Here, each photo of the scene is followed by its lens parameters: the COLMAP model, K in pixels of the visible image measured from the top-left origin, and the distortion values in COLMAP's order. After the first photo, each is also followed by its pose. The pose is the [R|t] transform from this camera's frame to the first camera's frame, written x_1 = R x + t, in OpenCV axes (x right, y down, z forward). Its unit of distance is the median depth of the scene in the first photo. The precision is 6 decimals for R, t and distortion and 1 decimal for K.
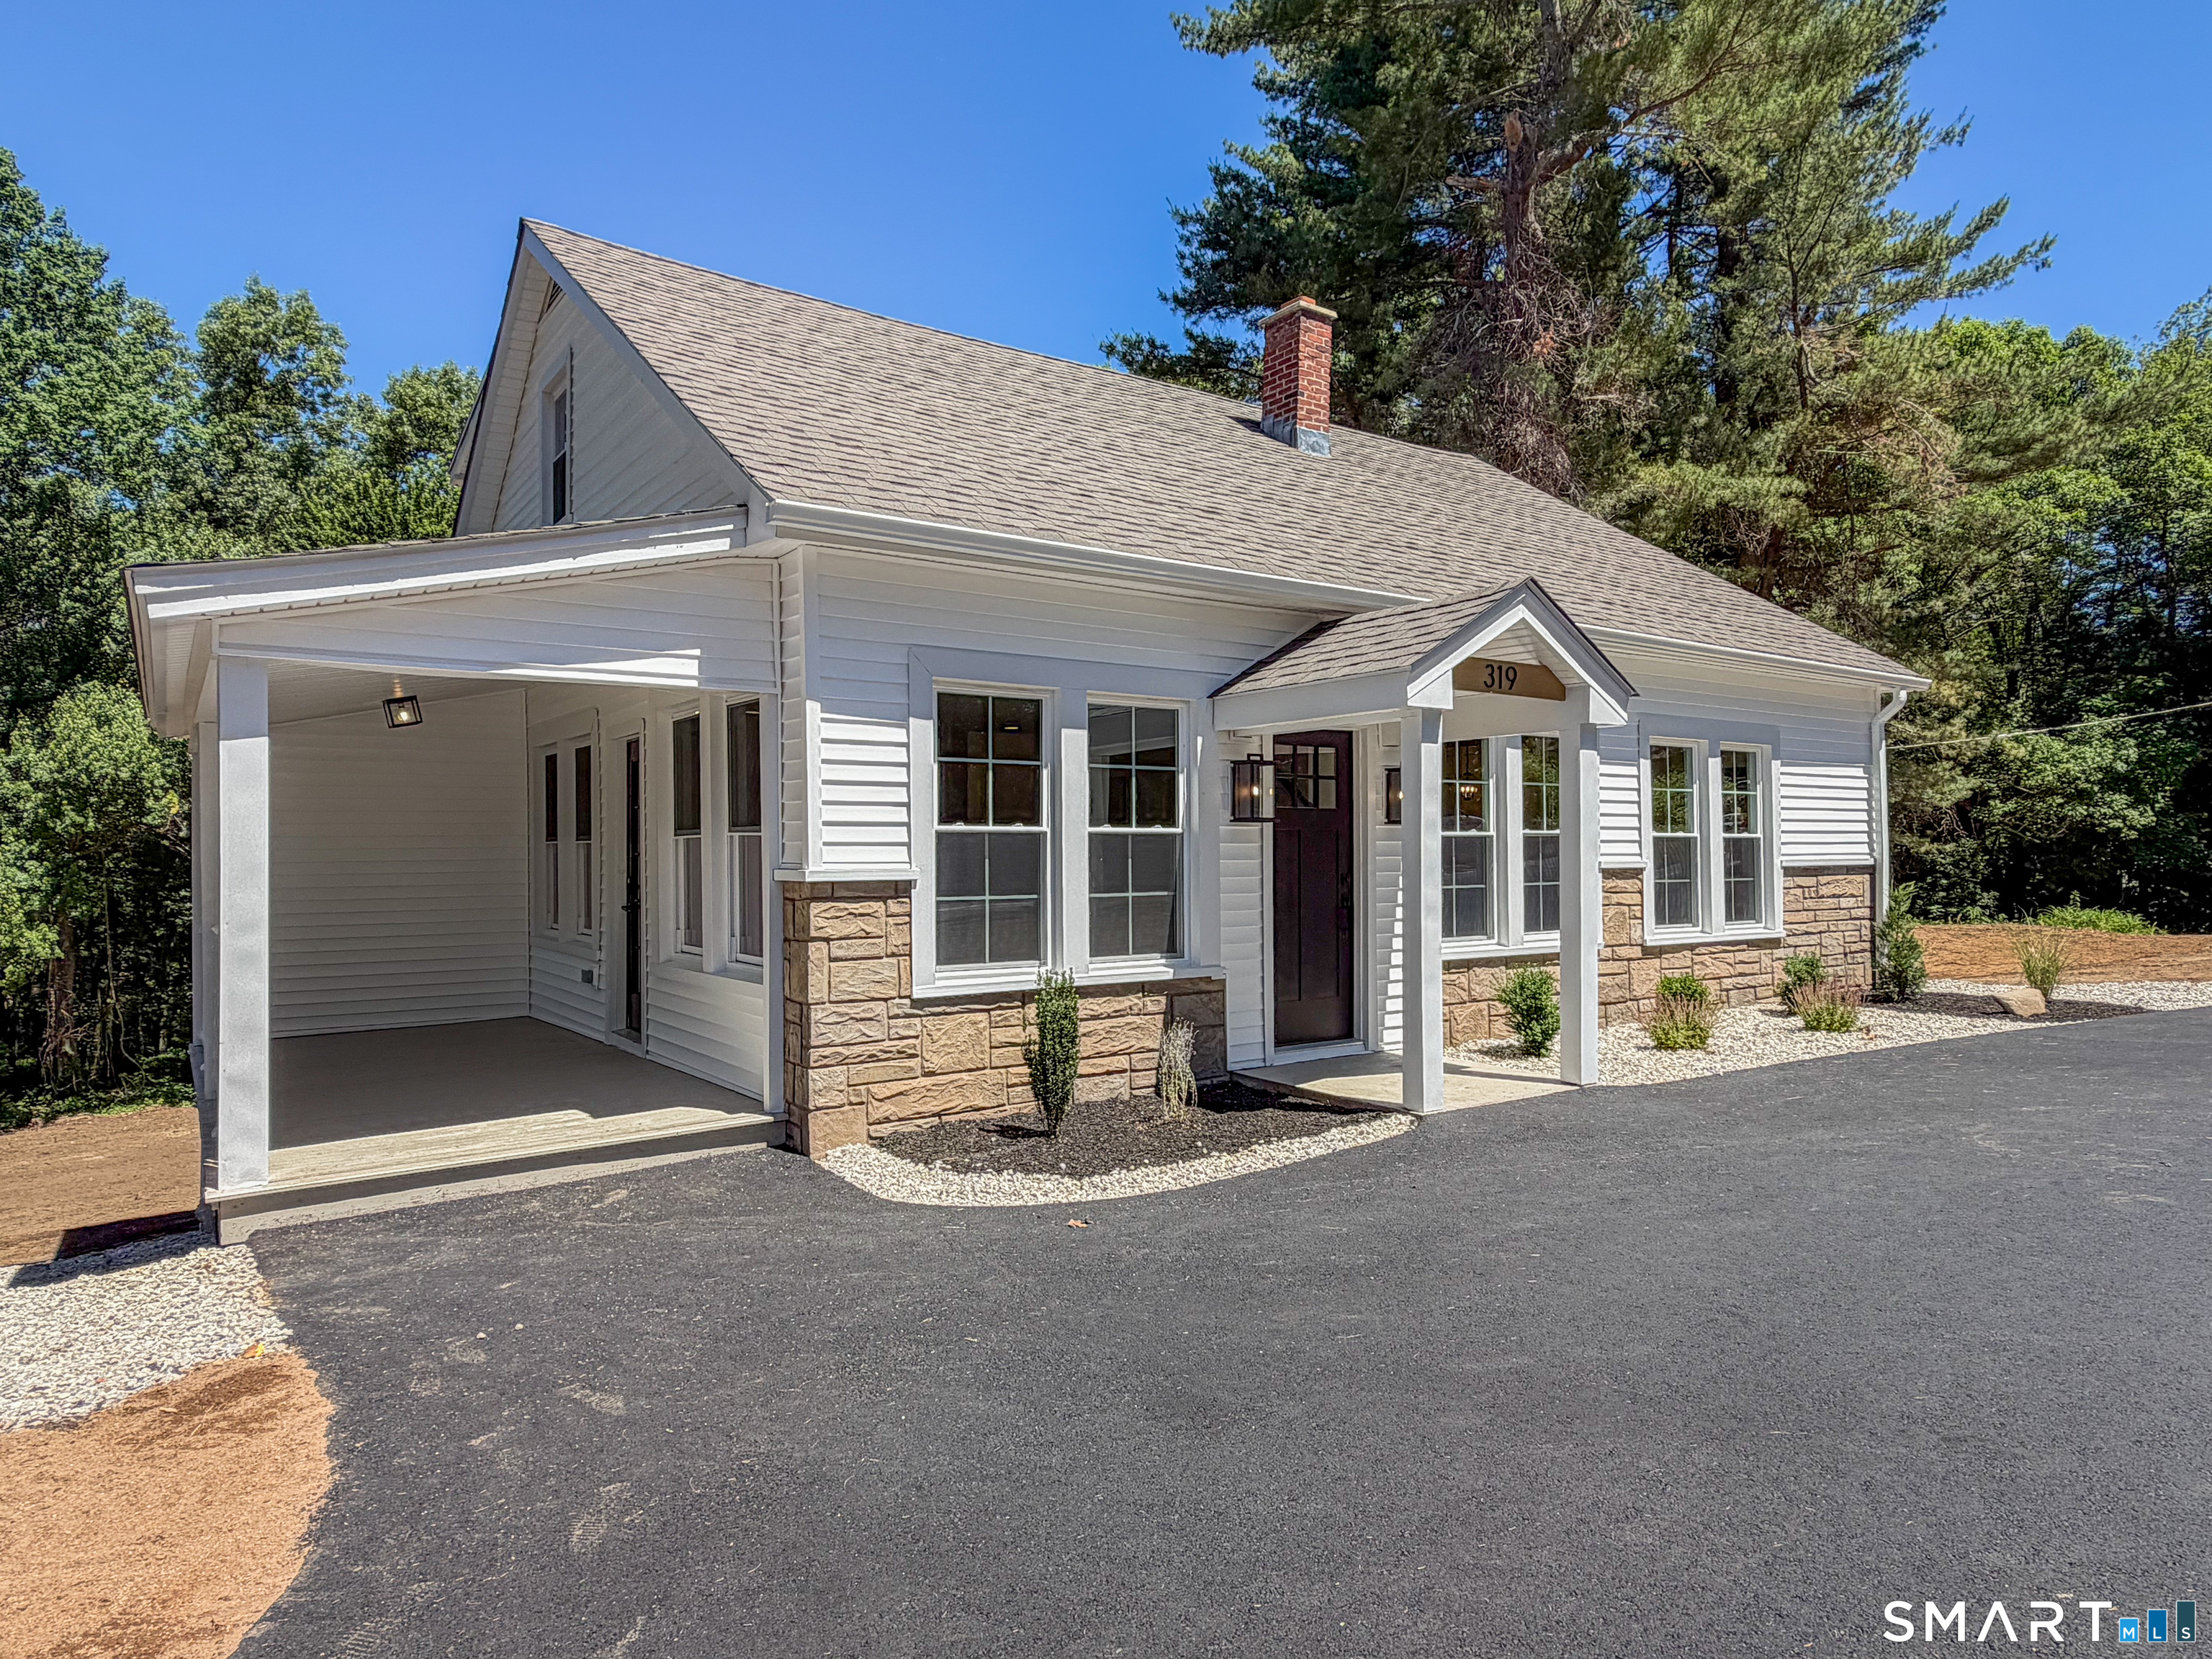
lens RADIAL K [[1342.1, 0, 1092.3], [0, 1342.1, 820.9], [0, 0, 1]] dist [-0.018038, 0.005537]
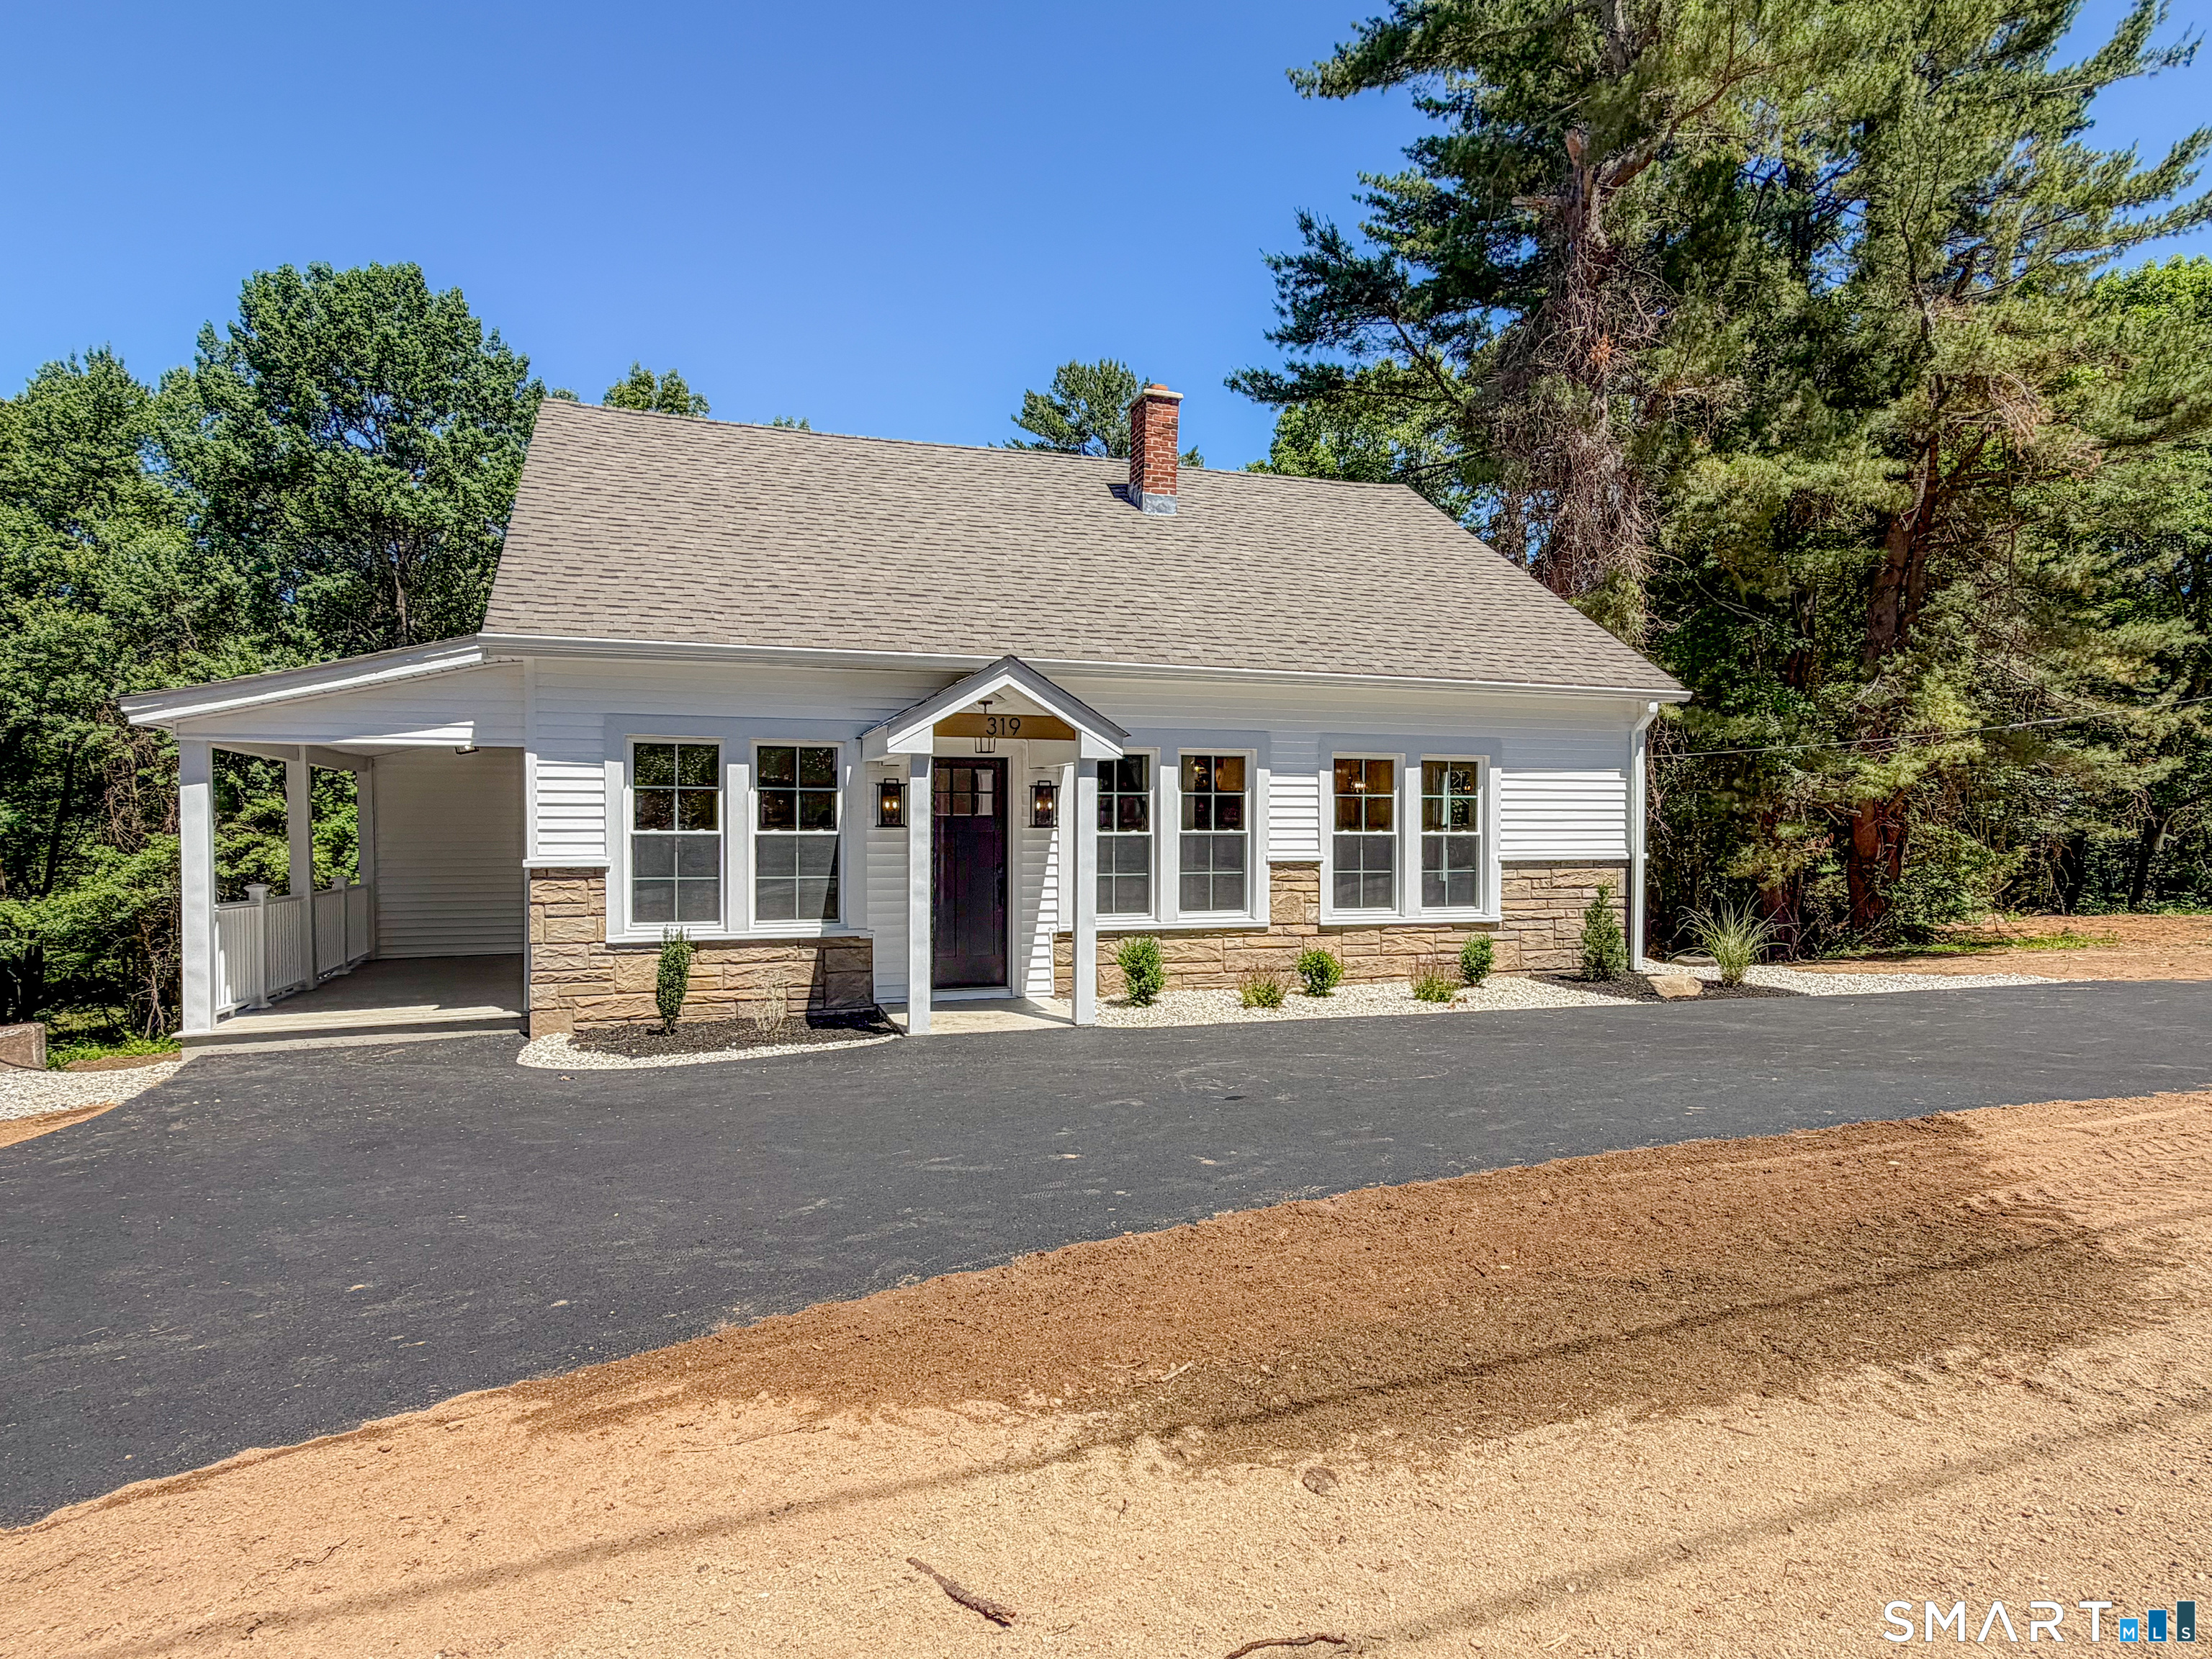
lens RADIAL K [[1259.8, 0, 1093.1], [0, 1259.8, 828.4], [0, 0, 1]] dist [-0.009559, 0.000062]
pose [[0.960239, 0.009599, -0.279014, 0.596886], [-0.000765, 0.999495, 0.031755, -0.034246], [0.279178, -0.030279, 0.959762, -0.172547]]
